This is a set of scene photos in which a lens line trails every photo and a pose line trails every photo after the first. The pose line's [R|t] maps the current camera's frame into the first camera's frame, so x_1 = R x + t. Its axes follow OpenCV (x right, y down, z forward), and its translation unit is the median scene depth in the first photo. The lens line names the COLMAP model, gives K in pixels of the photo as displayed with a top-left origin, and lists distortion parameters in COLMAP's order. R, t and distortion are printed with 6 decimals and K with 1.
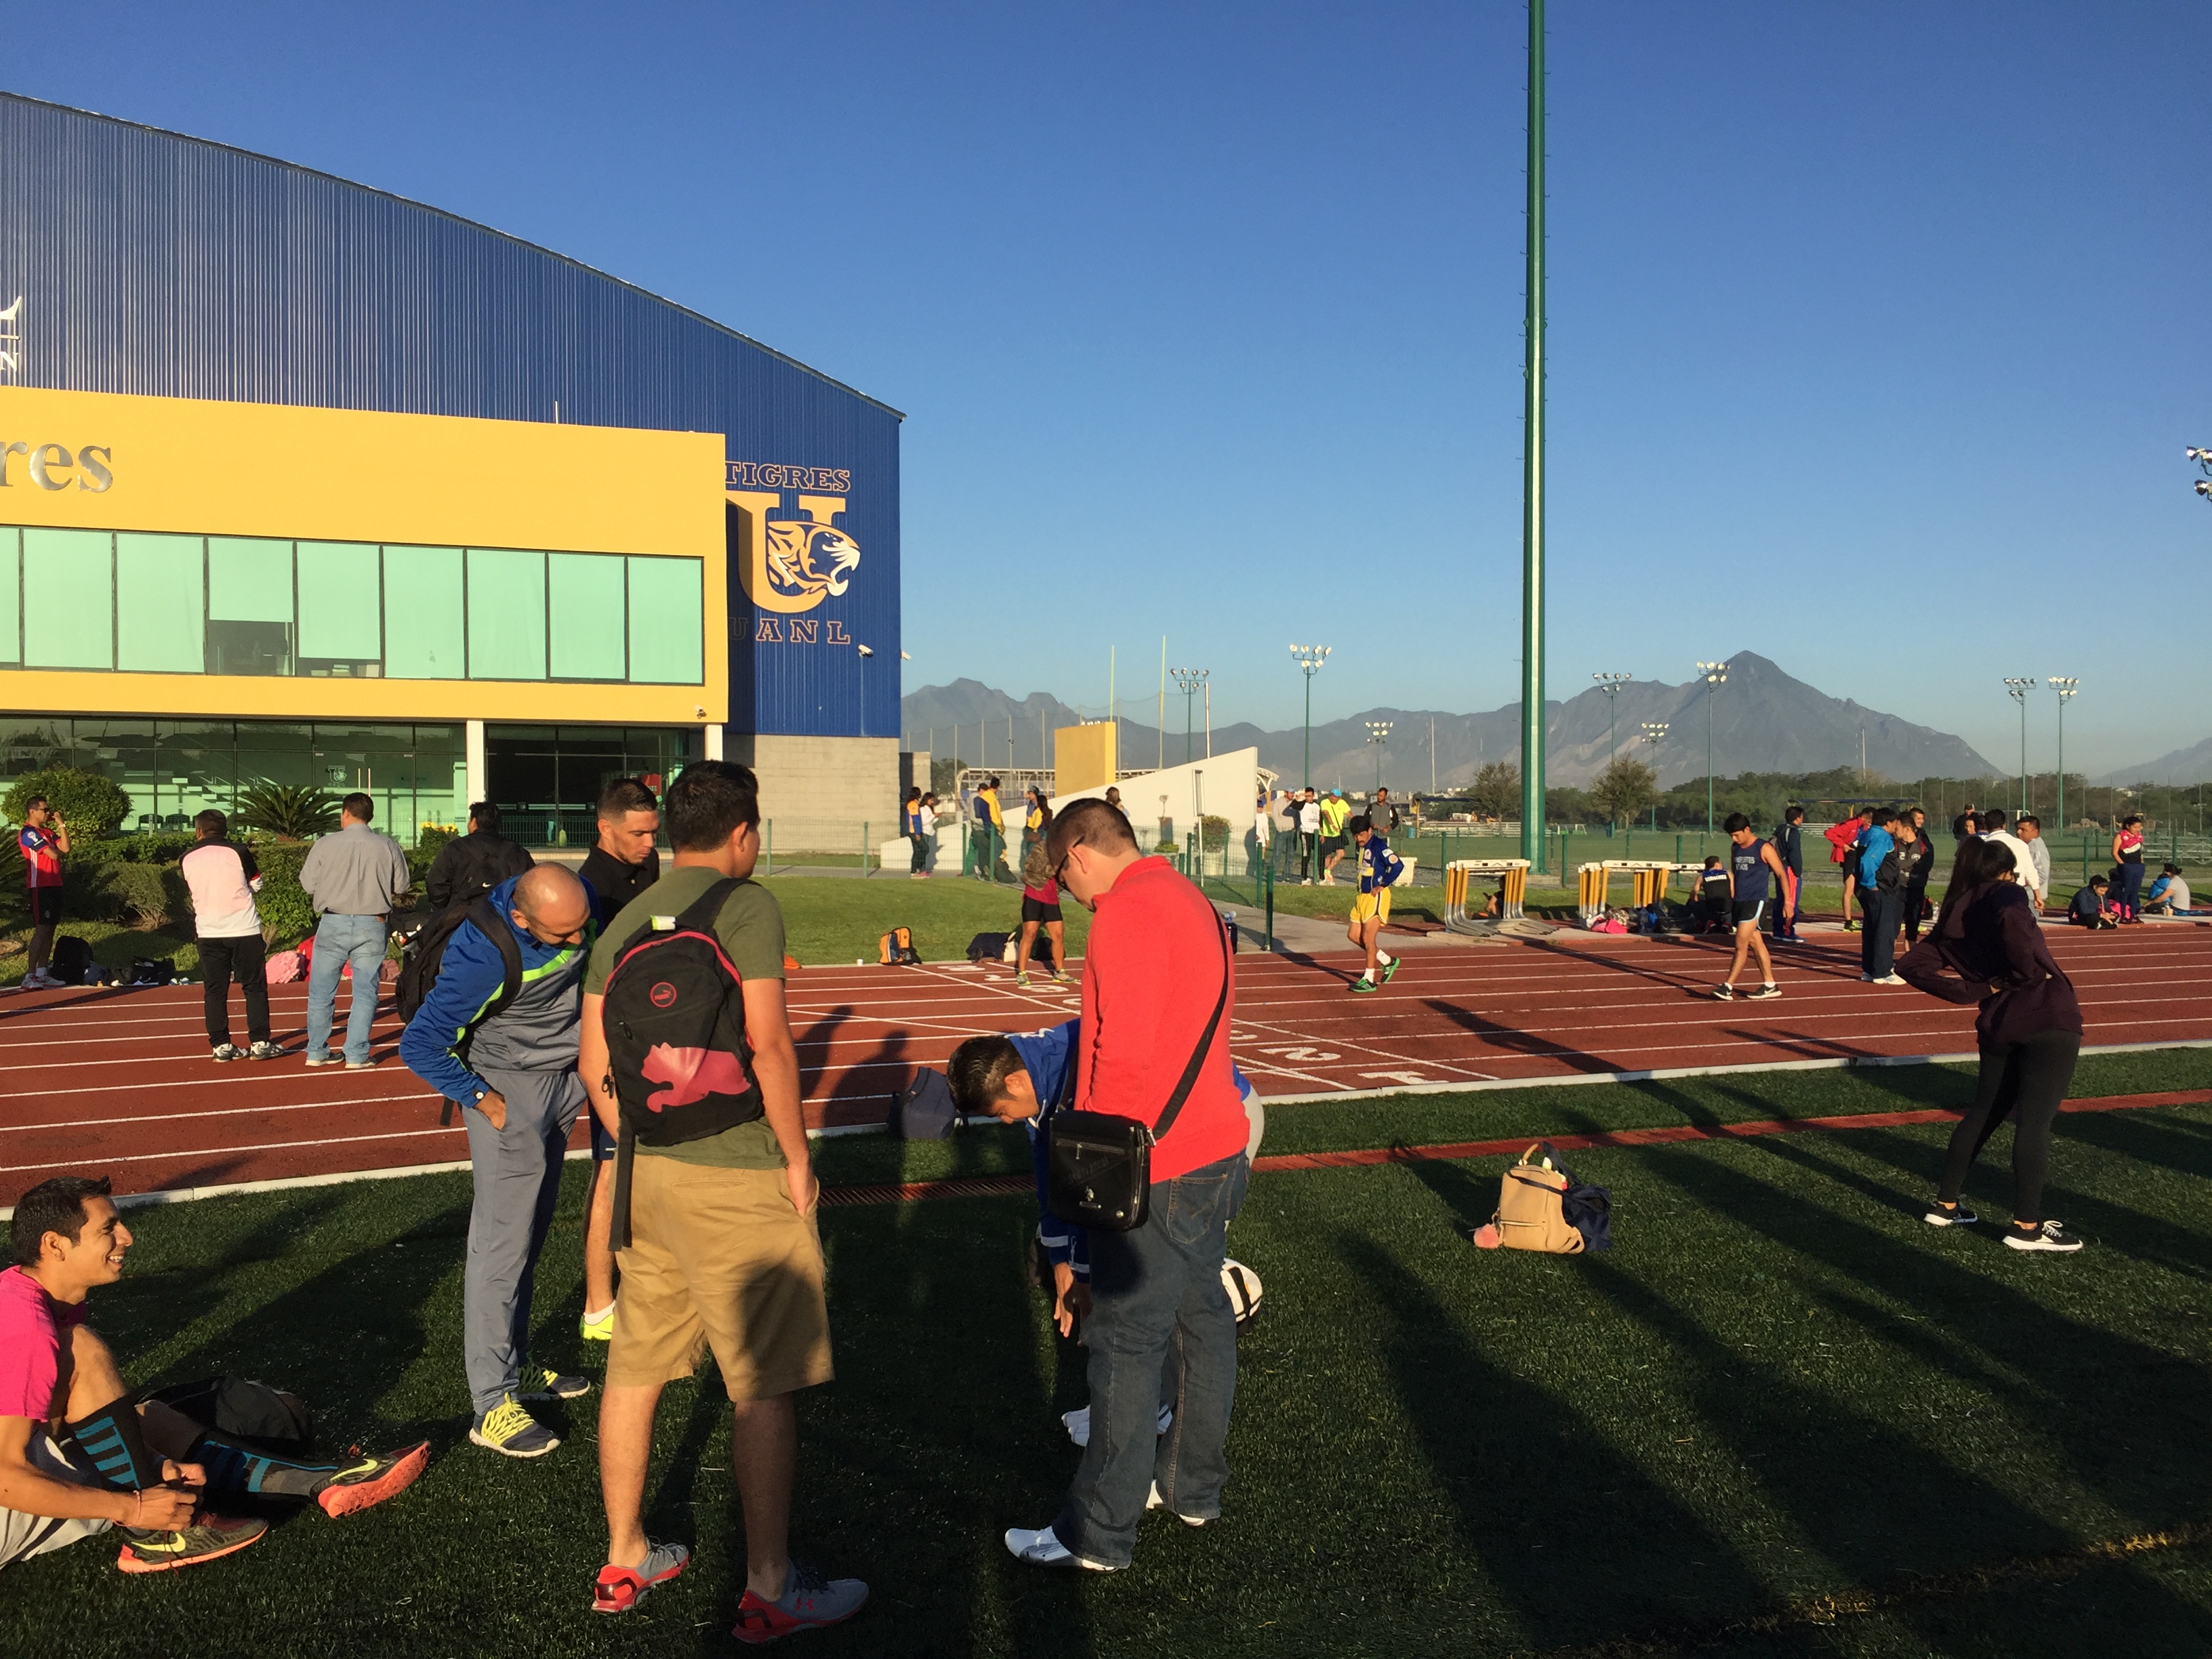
lens RADIAL K [[1892.4, 0, 1148.8], [0, 1892.4, 811.5], [0, 0, 1]] dist [0.091290, -0.137261]
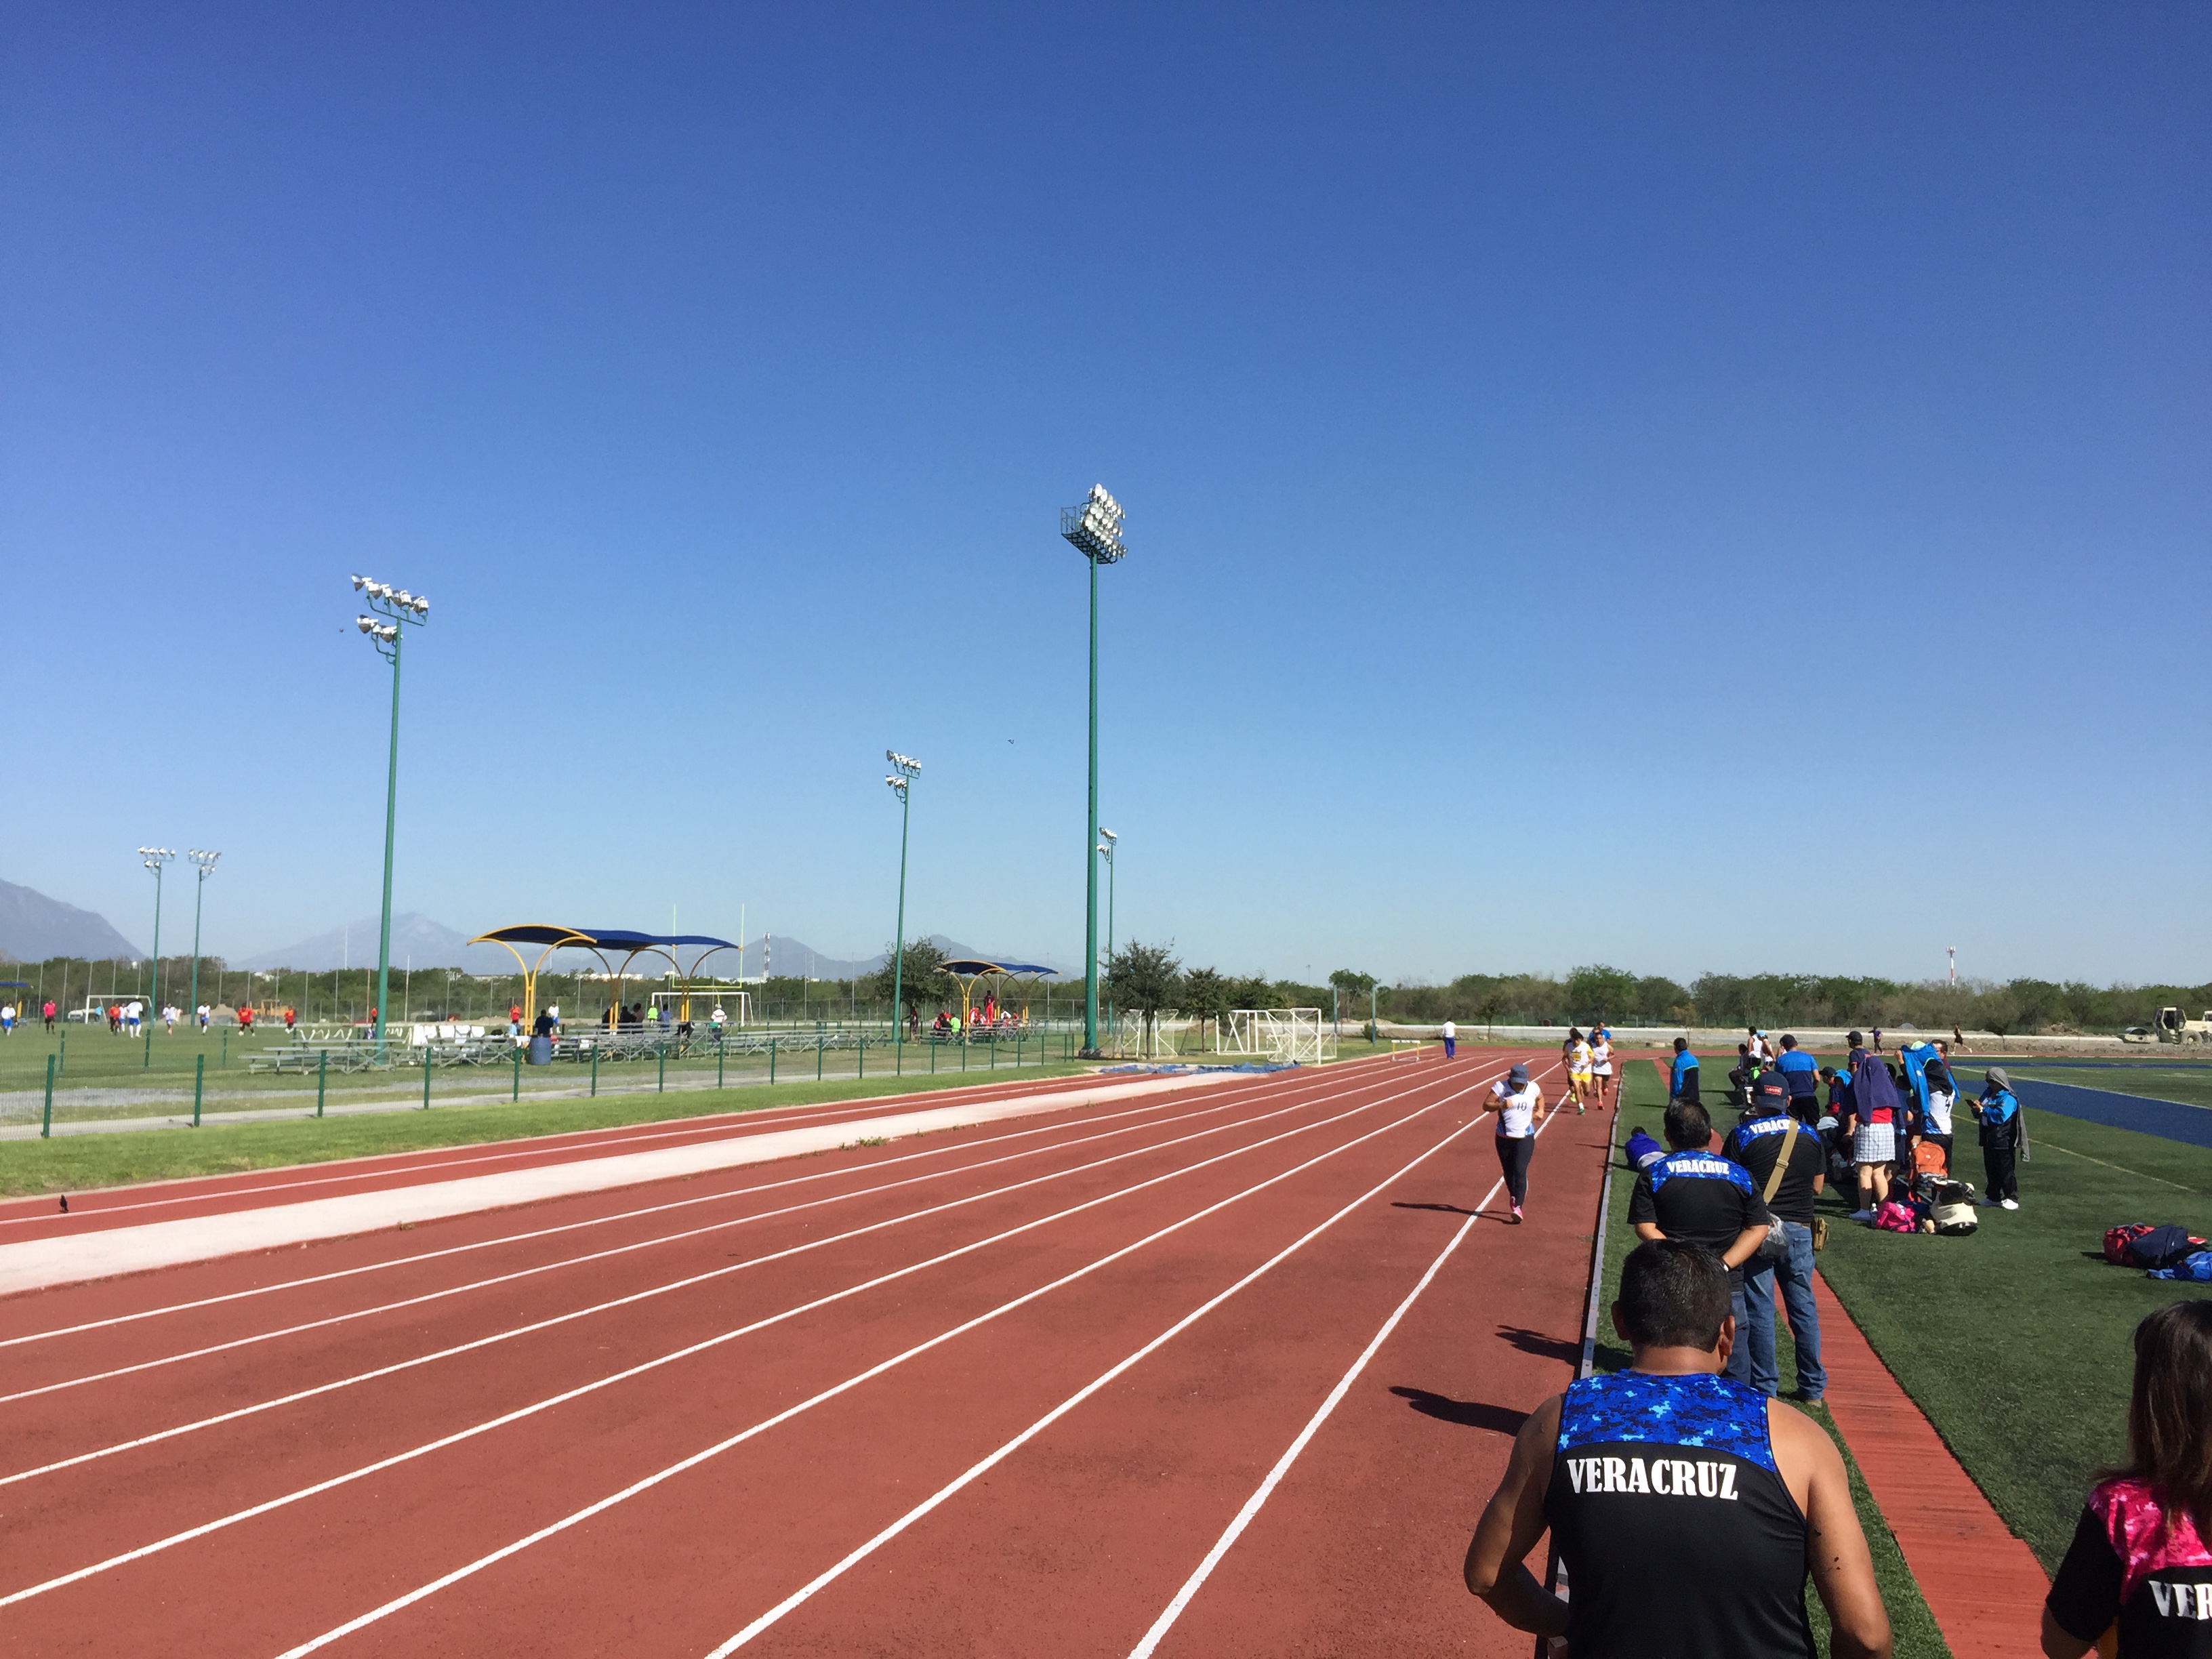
lens RADIAL K [[1897.3, 0, 1231.2], [0, 1897.3, 792.1], [0, 0, 1]] dist [0.049833, -0.148268]
pose [[0.590219, 0.090405, 0.802165, 0.179766], [-0.004381, 0.994053, -0.108808, -0.003171], [-0.807231, 0.060706, 0.587105, 0.345323]]
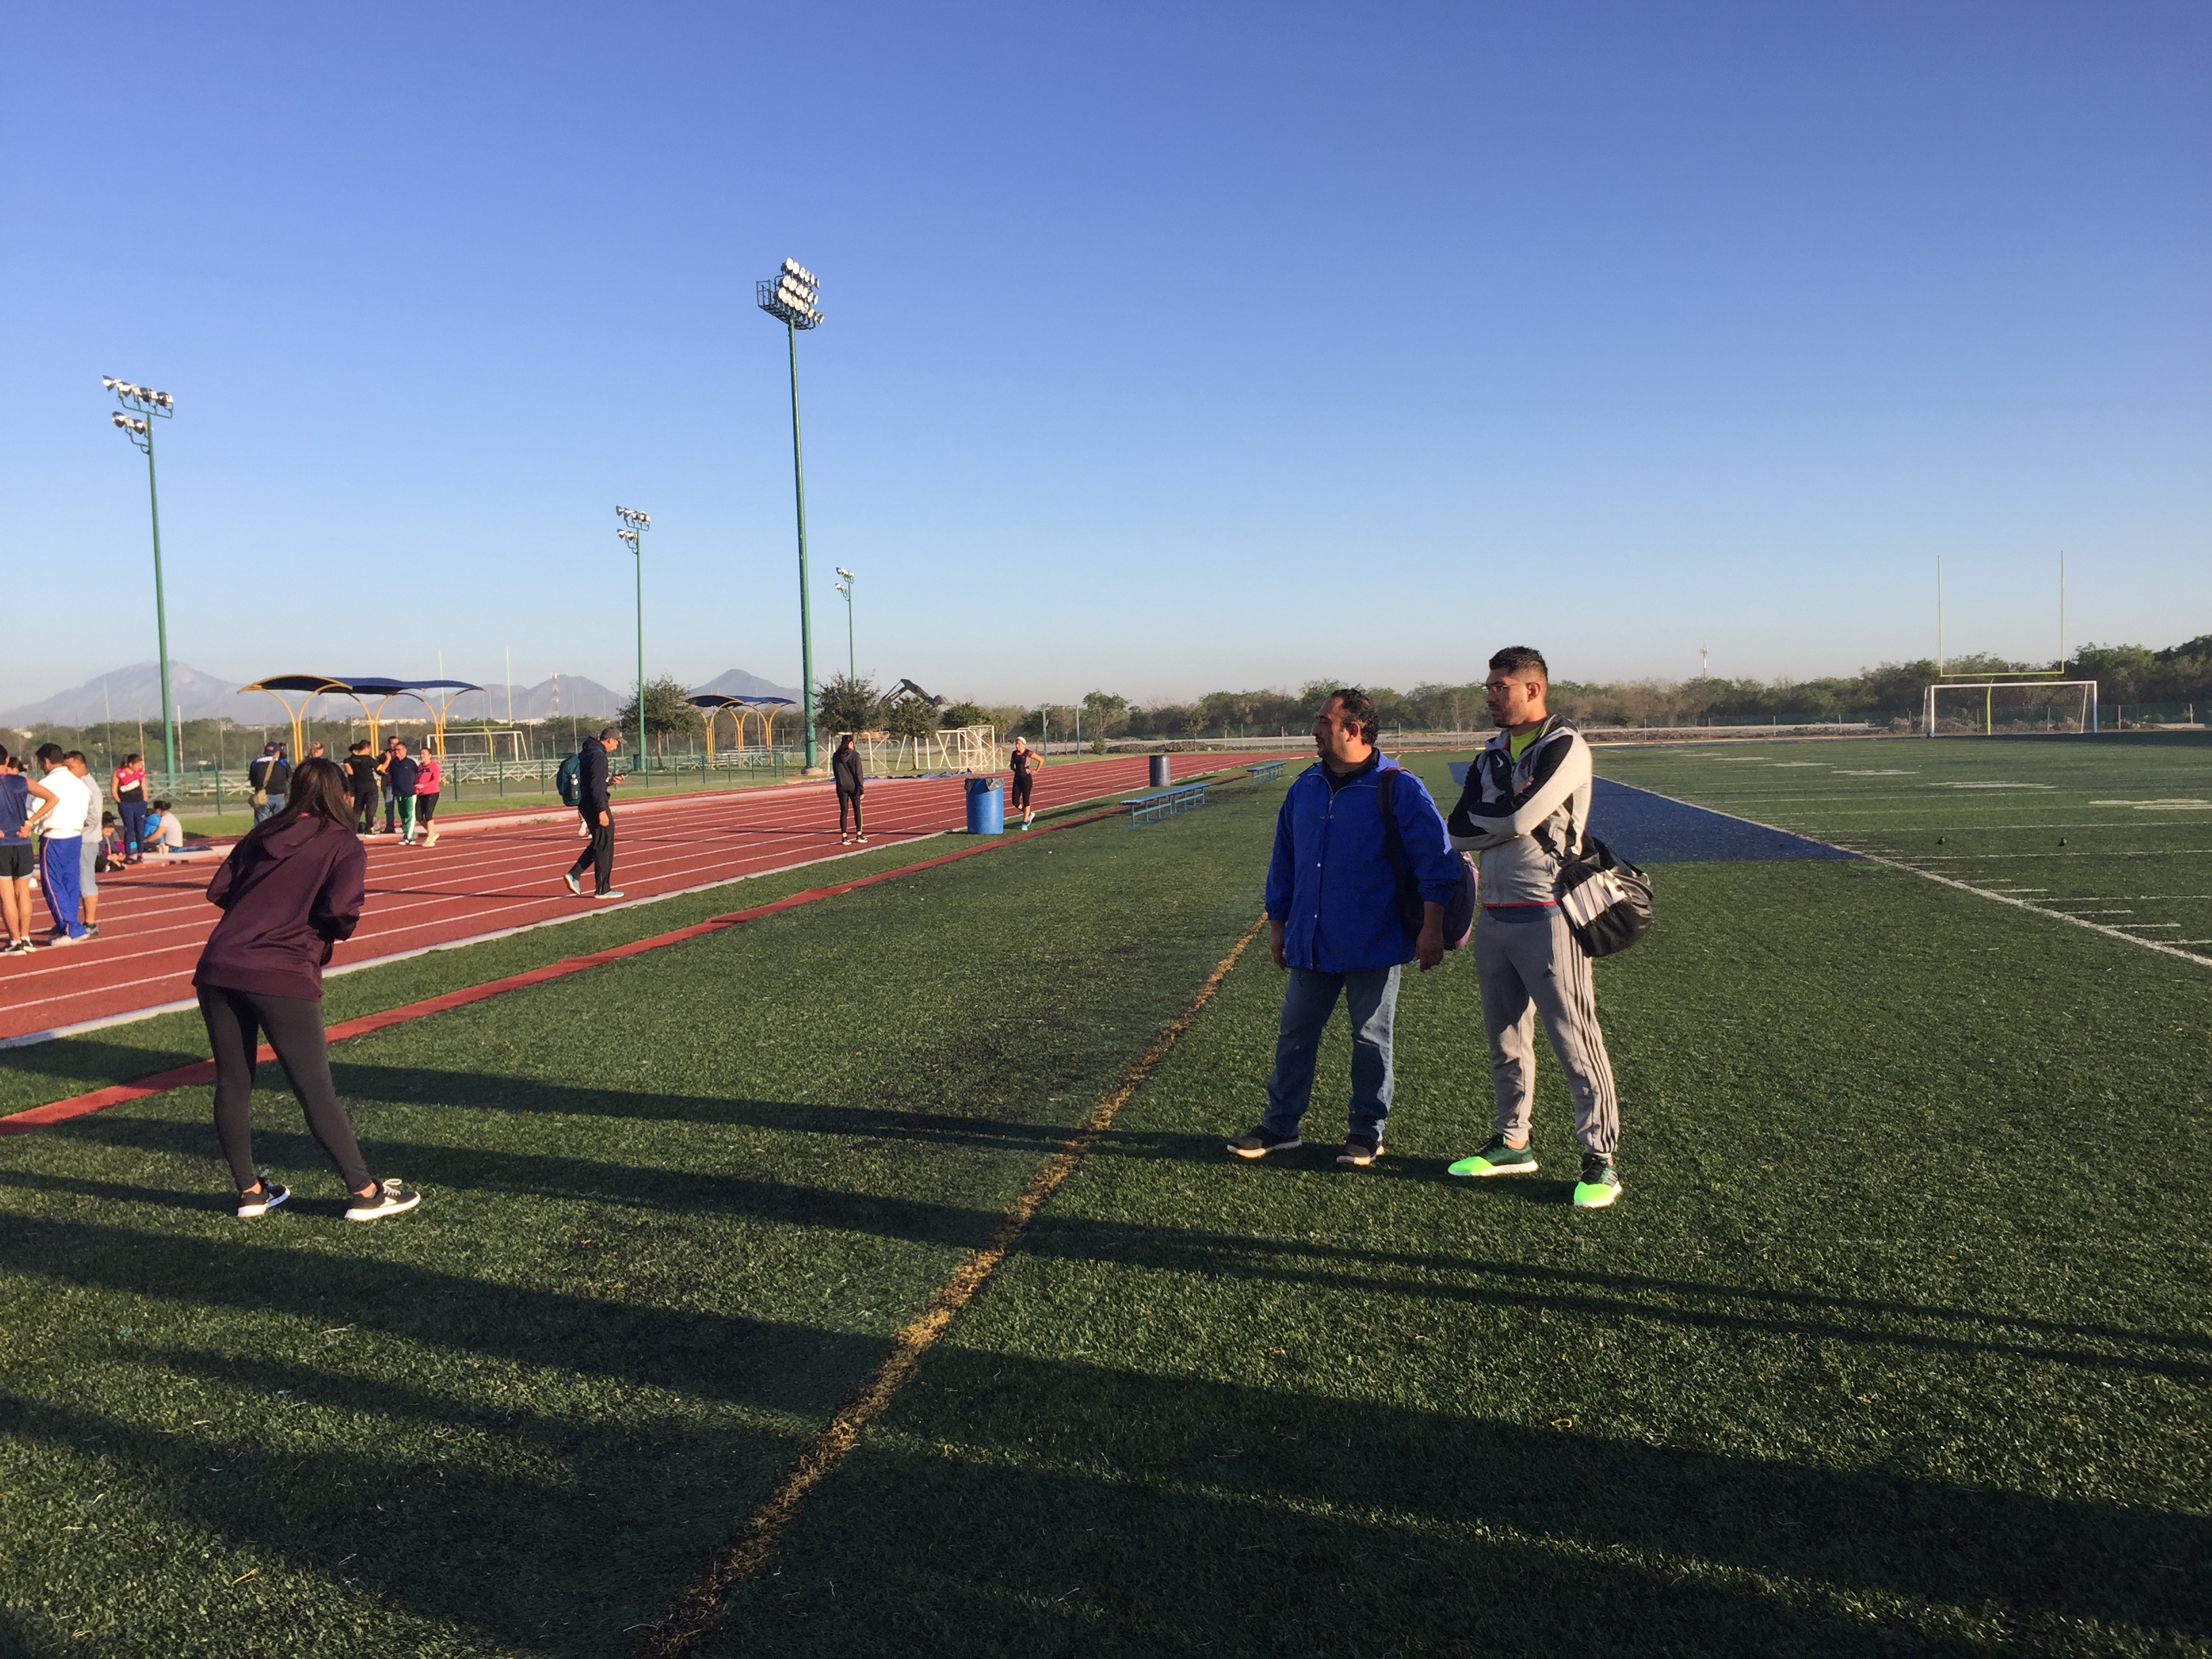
lens RADIAL K [[1892.4, 0, 1148.8], [0, 1892.4, 811.5], [0, 0, 1]] dist [0.091290, -0.137261]
pose [[0.532085, -0.057897, 0.844709, -0.025914], [0.031765, 0.998322, 0.048418, 0.001453], [-0.846095, 0.001070, 0.533031, 0.055644]]
